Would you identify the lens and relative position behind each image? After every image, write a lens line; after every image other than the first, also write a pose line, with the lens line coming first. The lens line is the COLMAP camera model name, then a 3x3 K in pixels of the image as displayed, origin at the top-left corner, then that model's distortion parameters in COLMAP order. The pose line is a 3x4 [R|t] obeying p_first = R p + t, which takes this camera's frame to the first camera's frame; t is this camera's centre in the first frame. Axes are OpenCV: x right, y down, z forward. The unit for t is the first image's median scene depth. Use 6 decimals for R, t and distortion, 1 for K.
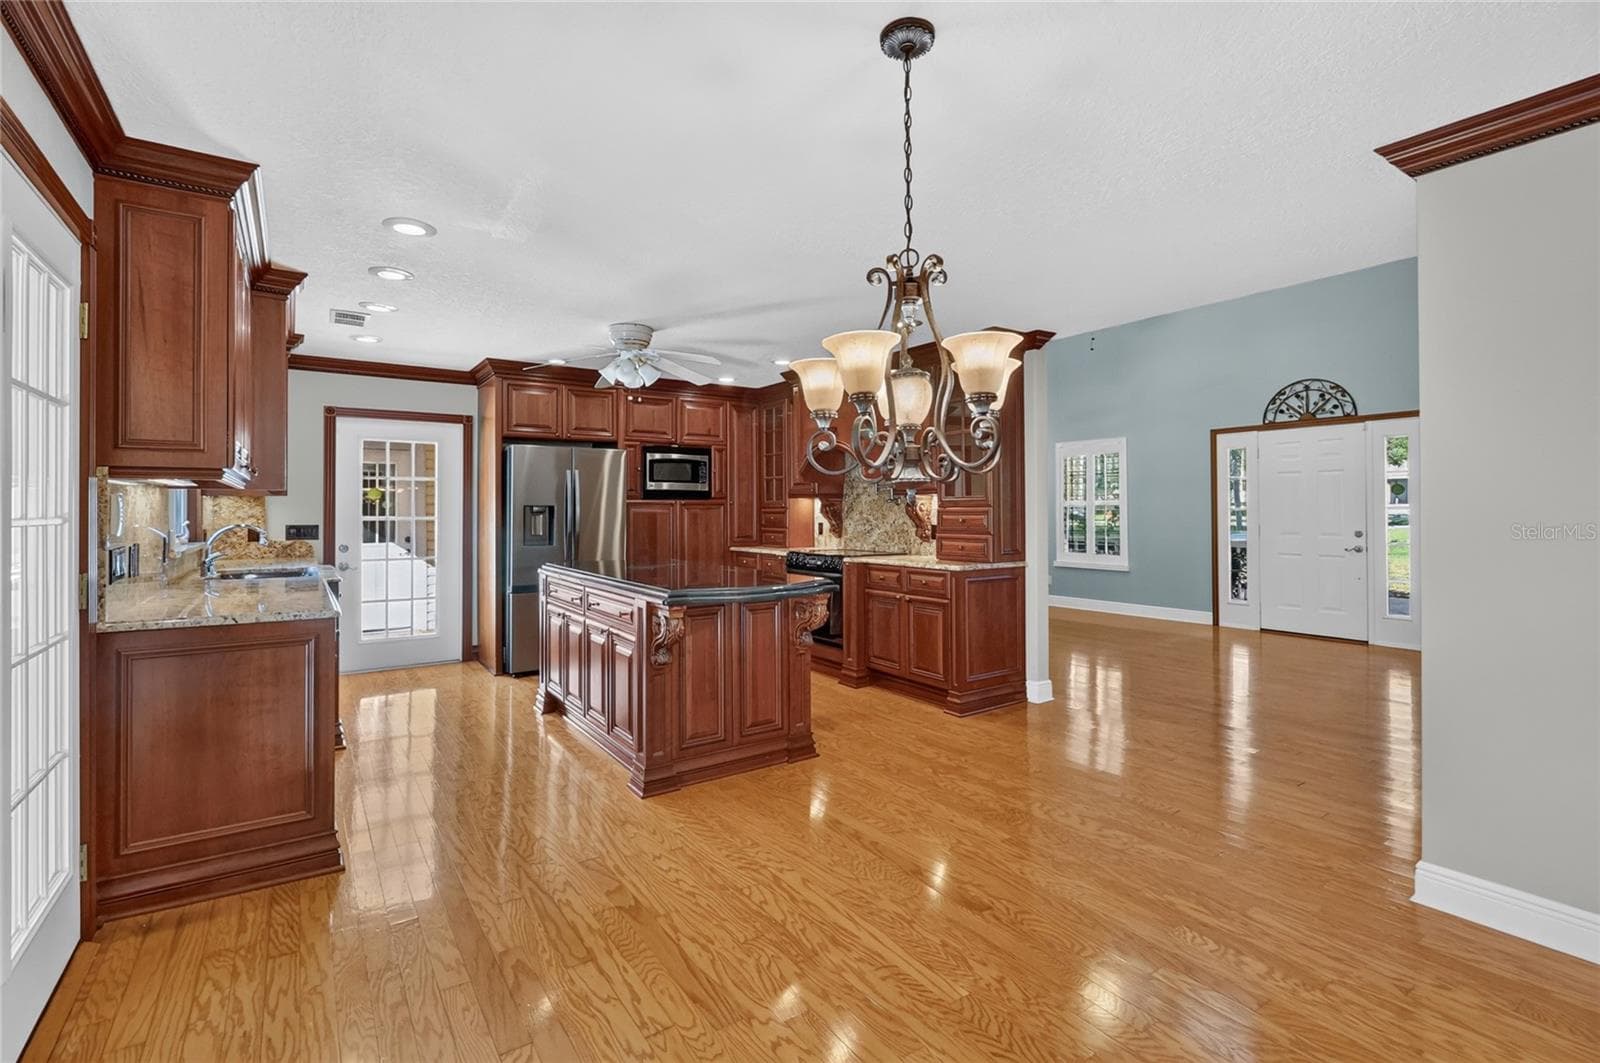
lens RADIAL K [[733.2, 0, 799.6], [0, 733.2, 500.4], [0, 0, 1]] dist [0.003496, -0.001957]
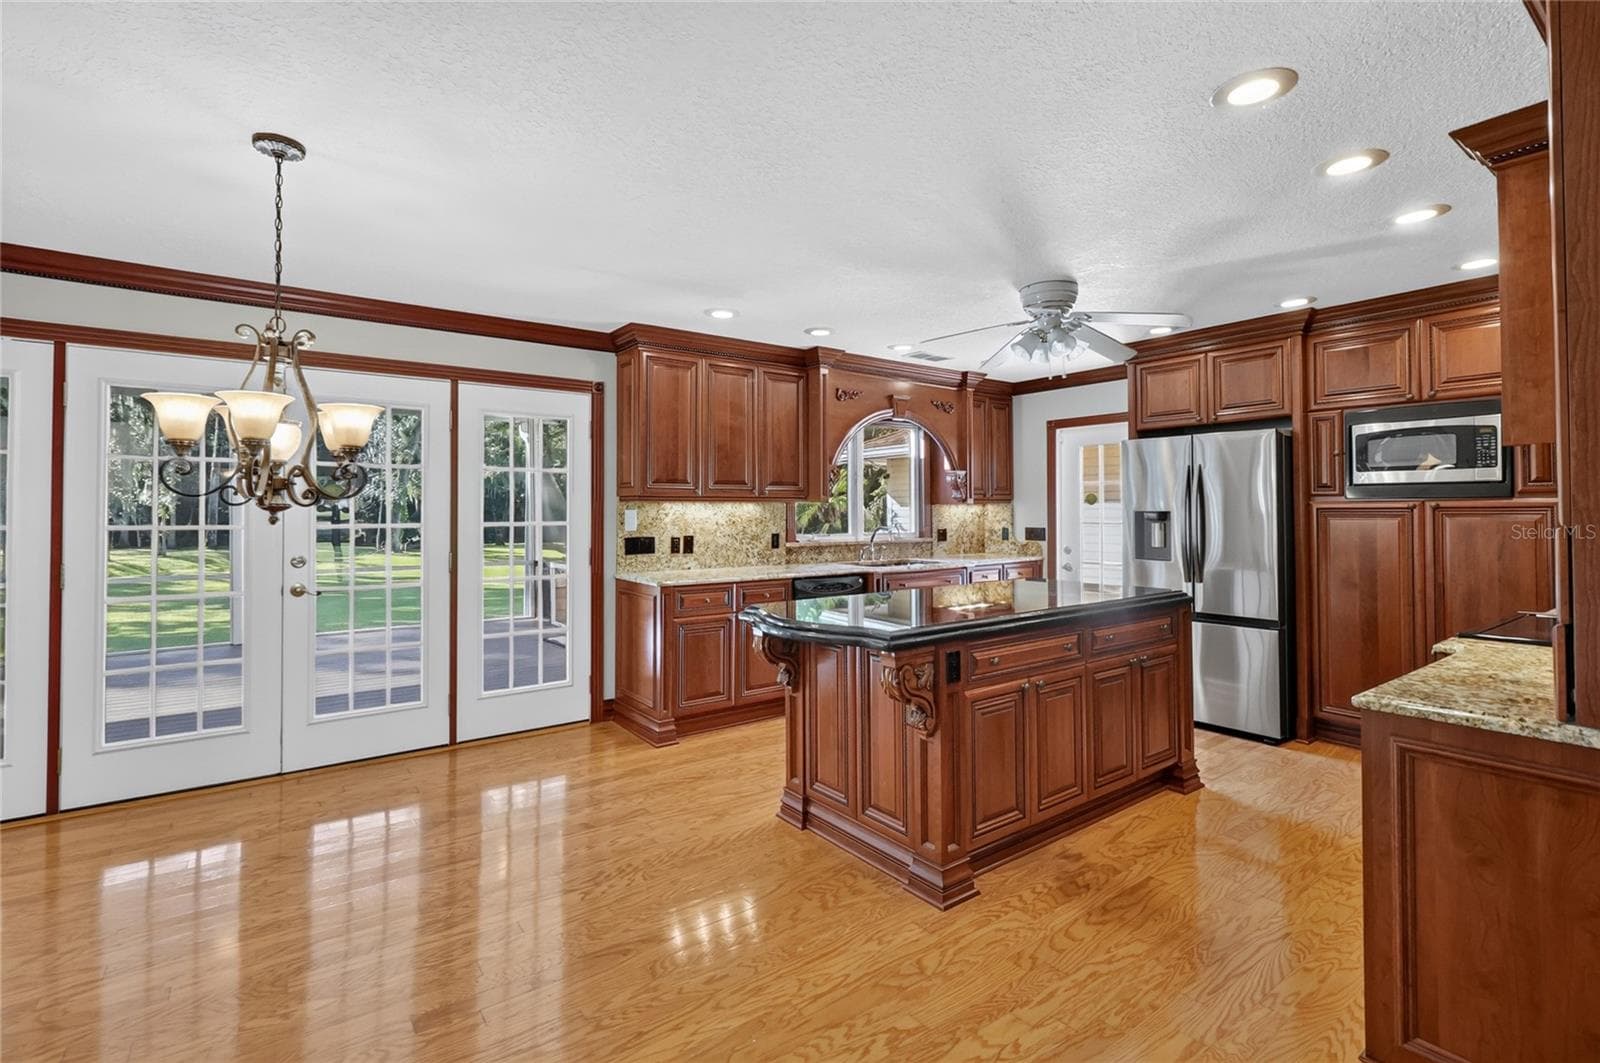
lens RADIAL K [[733.2, 0, 806.8], [0, 733.2, 495.6], [0, 0, 1]] dist [0.003496, -0.001957]
pose [[0.046127, -0.017899, -0.998775, 0.378829], [0.016446, 0.999718, -0.017156, -0.002087], [0.998800, -0.015635, 0.046408, 0.488066]]
